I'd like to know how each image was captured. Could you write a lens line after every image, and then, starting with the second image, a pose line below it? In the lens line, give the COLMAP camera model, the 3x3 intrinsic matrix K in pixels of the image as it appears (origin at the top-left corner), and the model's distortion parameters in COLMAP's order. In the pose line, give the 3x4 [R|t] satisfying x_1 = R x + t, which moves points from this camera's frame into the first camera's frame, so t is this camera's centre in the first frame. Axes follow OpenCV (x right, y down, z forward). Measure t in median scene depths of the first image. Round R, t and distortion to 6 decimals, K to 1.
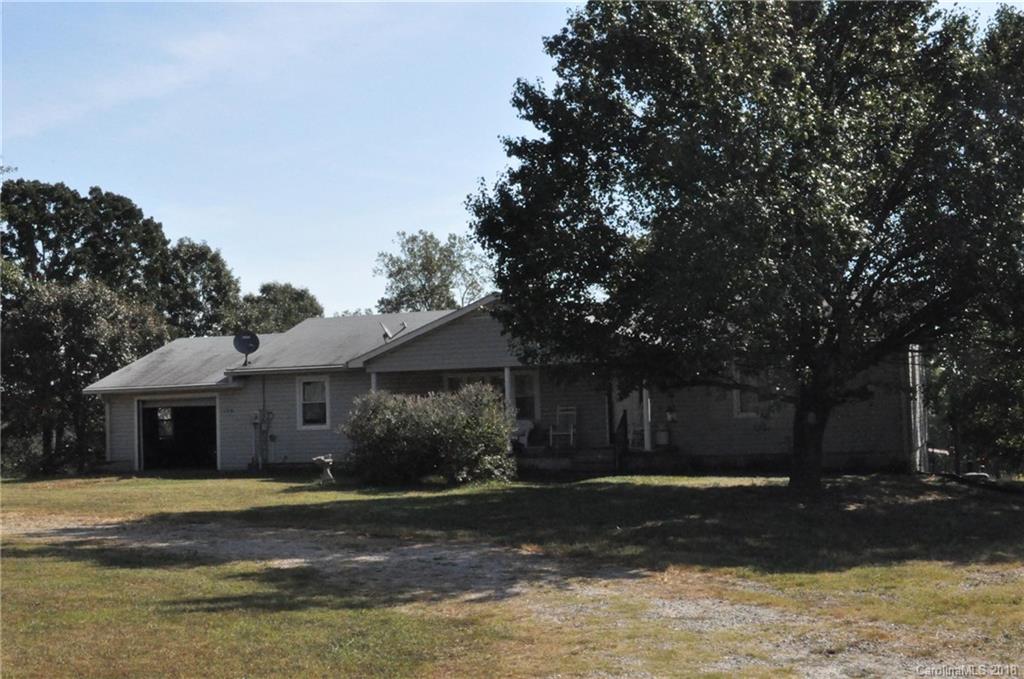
lens RADIAL K [[1326.0, 0, 511.7], [0, 1326.0, 340.9], [0, 0, 1]] dist [-0.000282, 0.000000]
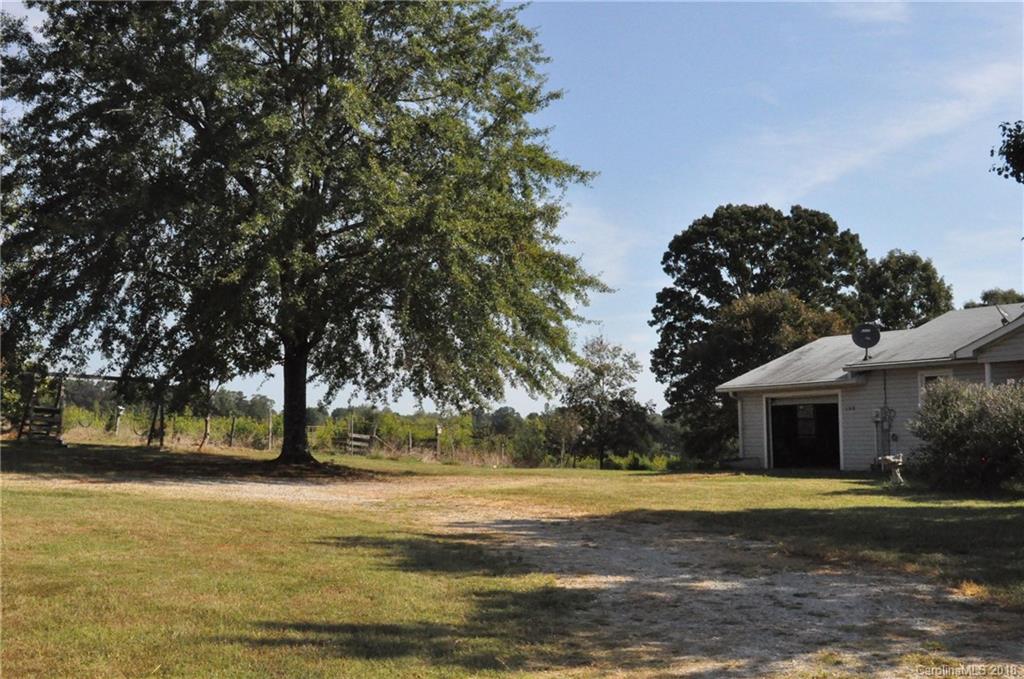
lens RADIAL K [[1186.7, 0, 512.6], [0, 1186.7, 337.6], [0, 0, 1]] dist [-0.014080, 0.000000]
pose [[0.825683, -0.031018, -0.563281, 0.064879], [0.021559, 0.999493, -0.023437, 0.015918], [0.563723, 0.007208, 0.825933, 0.152954]]
